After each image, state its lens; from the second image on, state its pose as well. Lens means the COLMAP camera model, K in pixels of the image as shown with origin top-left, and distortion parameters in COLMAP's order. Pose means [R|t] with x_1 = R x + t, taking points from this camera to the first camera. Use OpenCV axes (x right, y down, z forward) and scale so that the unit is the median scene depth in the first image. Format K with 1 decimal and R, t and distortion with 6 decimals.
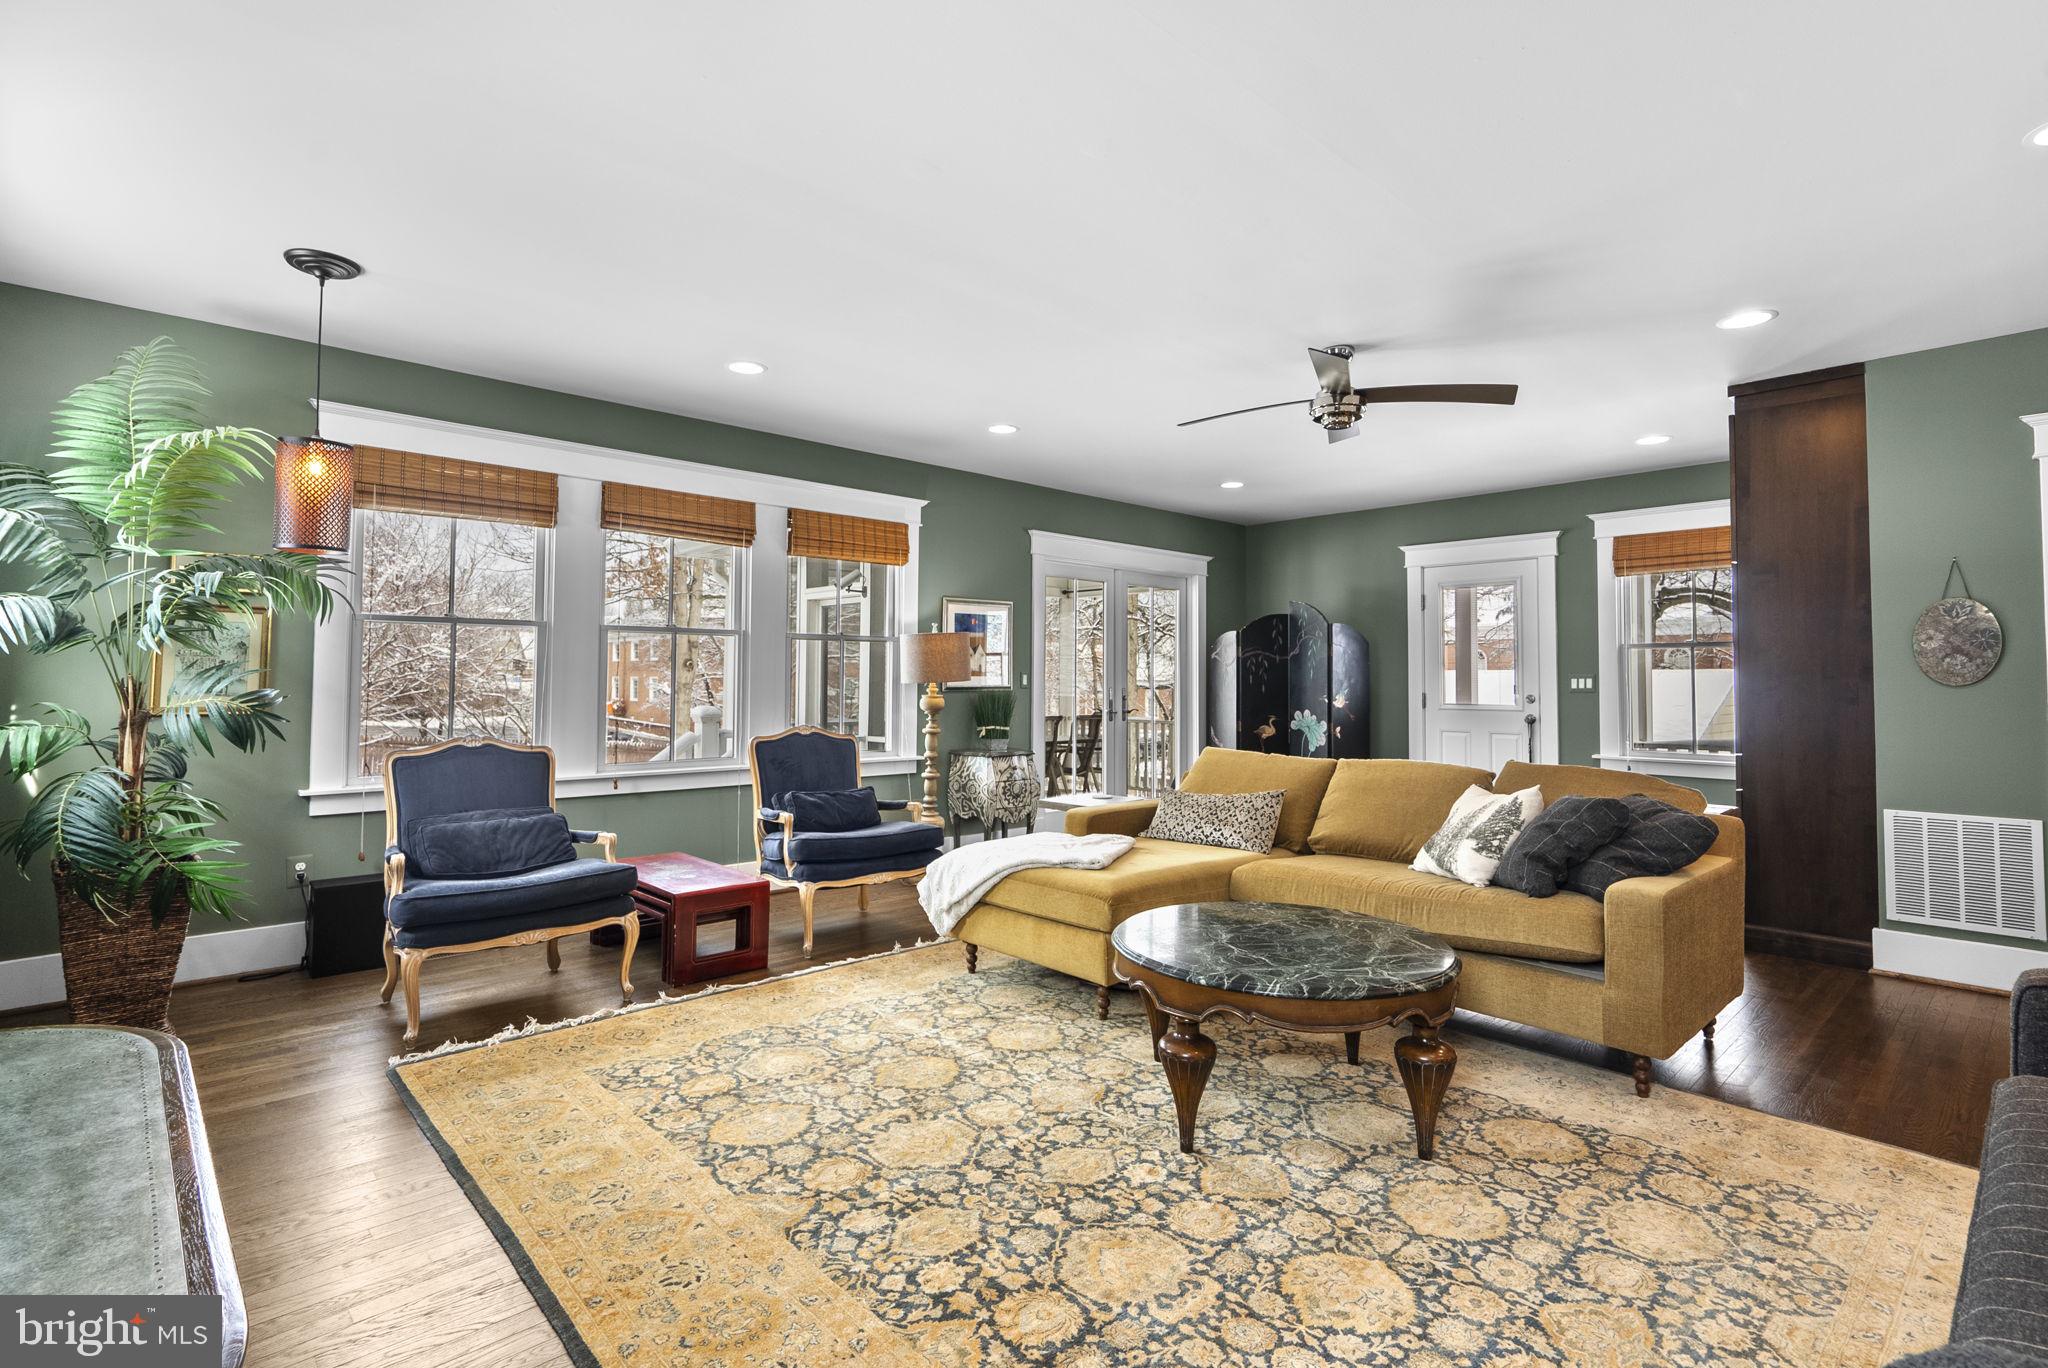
lens RADIAL K [[943.2, 0, 1033.6], [0, 943.2, 642.8], [0, 0, 1]] dist [0.000767, 0.000293]
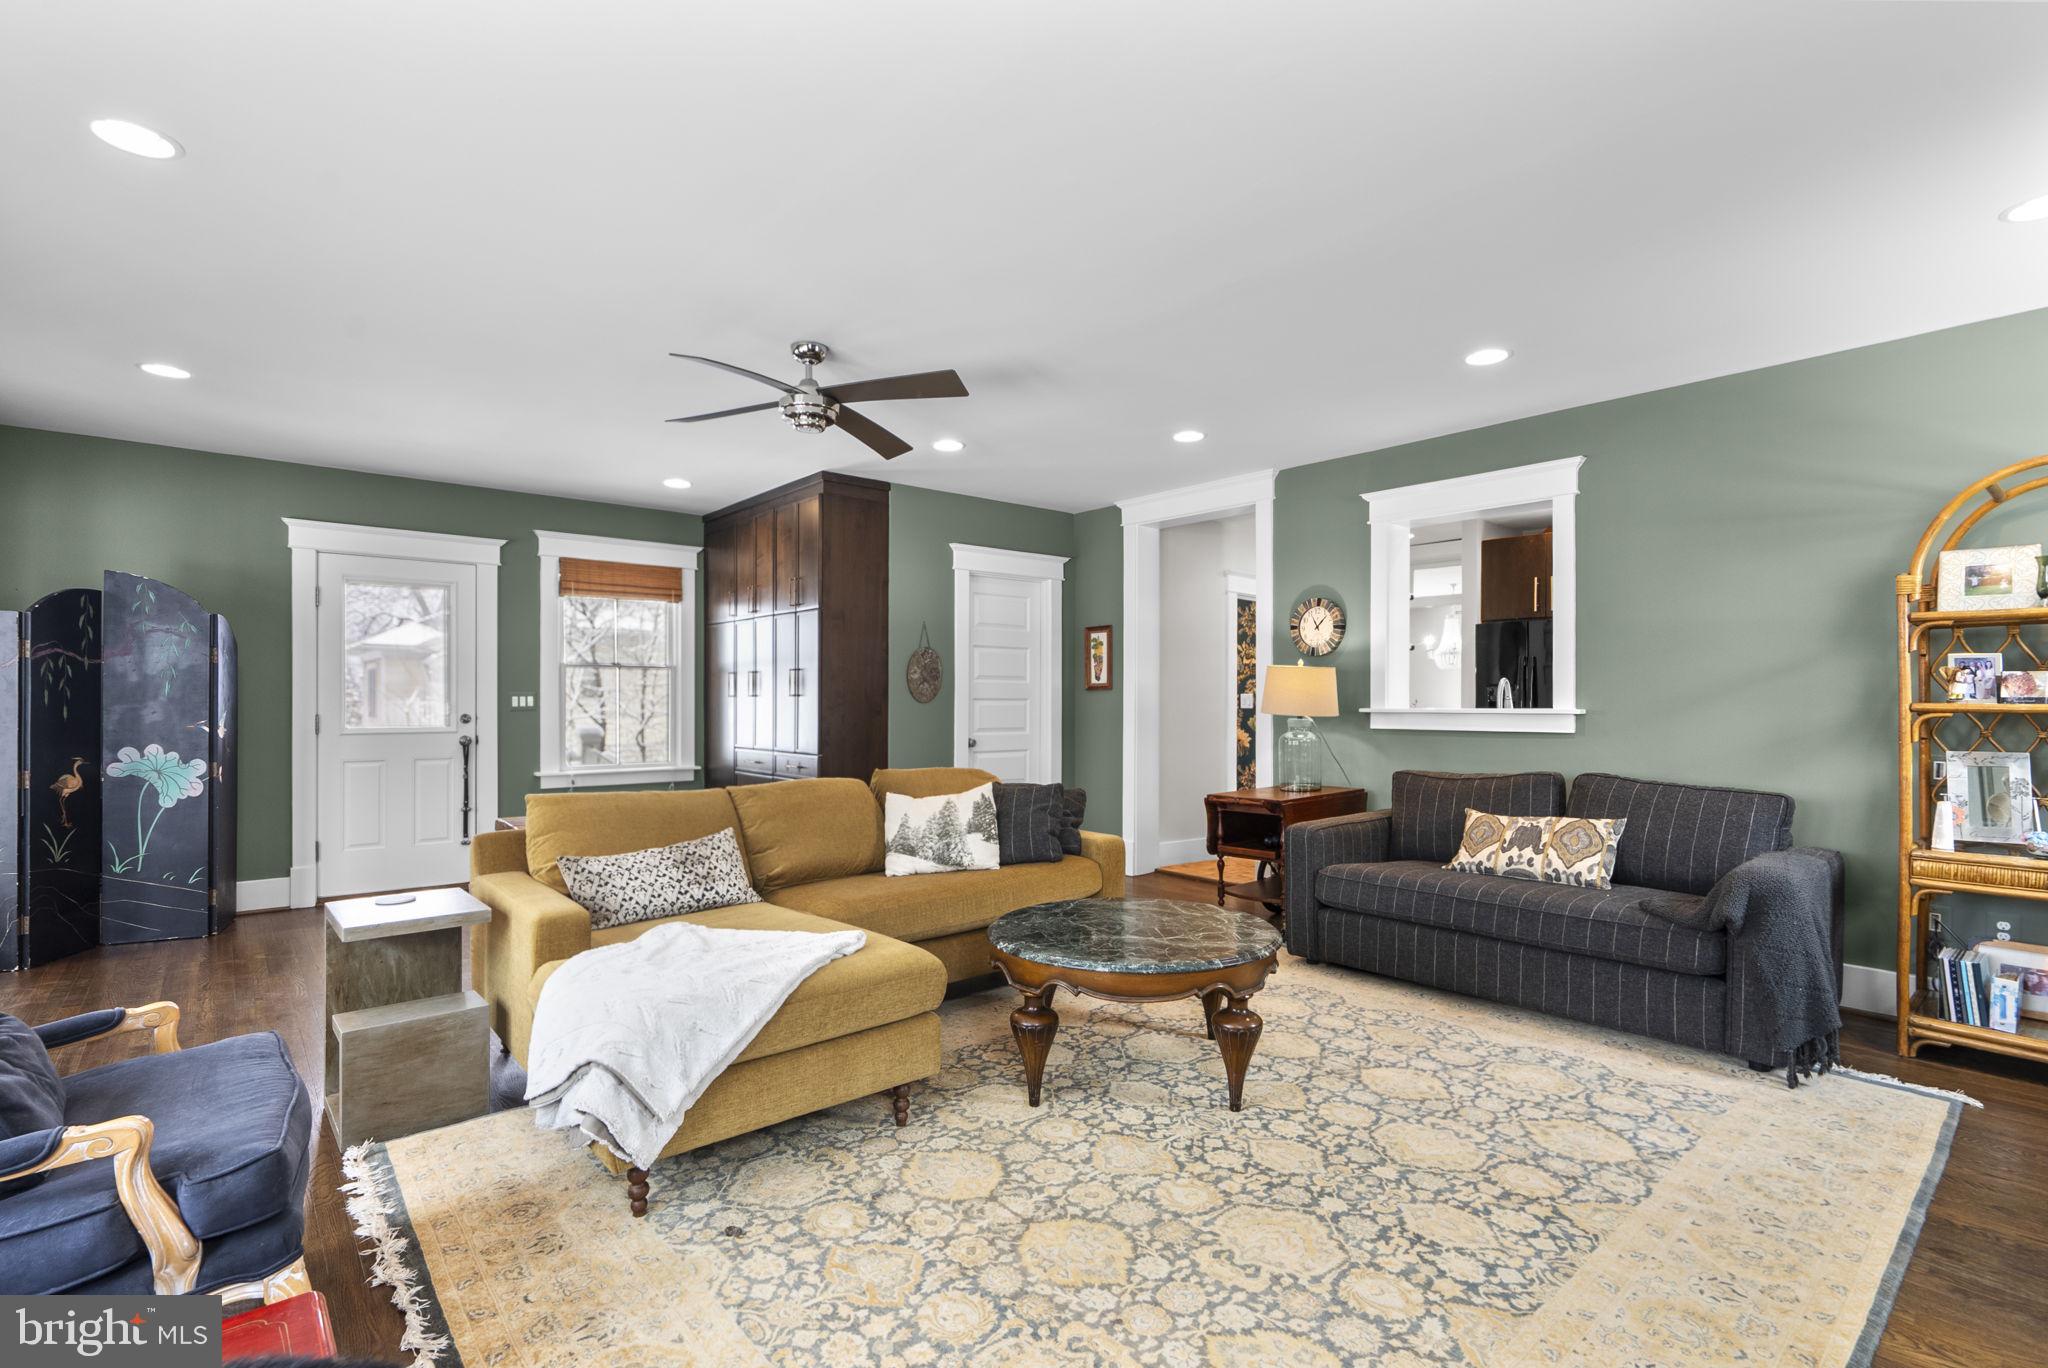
lens RADIAL K [[924.6, 0, 1032.9], [0, 924.6, 702.7], [0, 0, 1]] dist [-0.000140, 0.000380]
pose [[0.066938, -0.006616, 0.997735, -0.857937], [-0.040165, 0.999150, 0.009320, 0.037073], [-0.996948, -0.040698, 0.066615, 1.048467]]
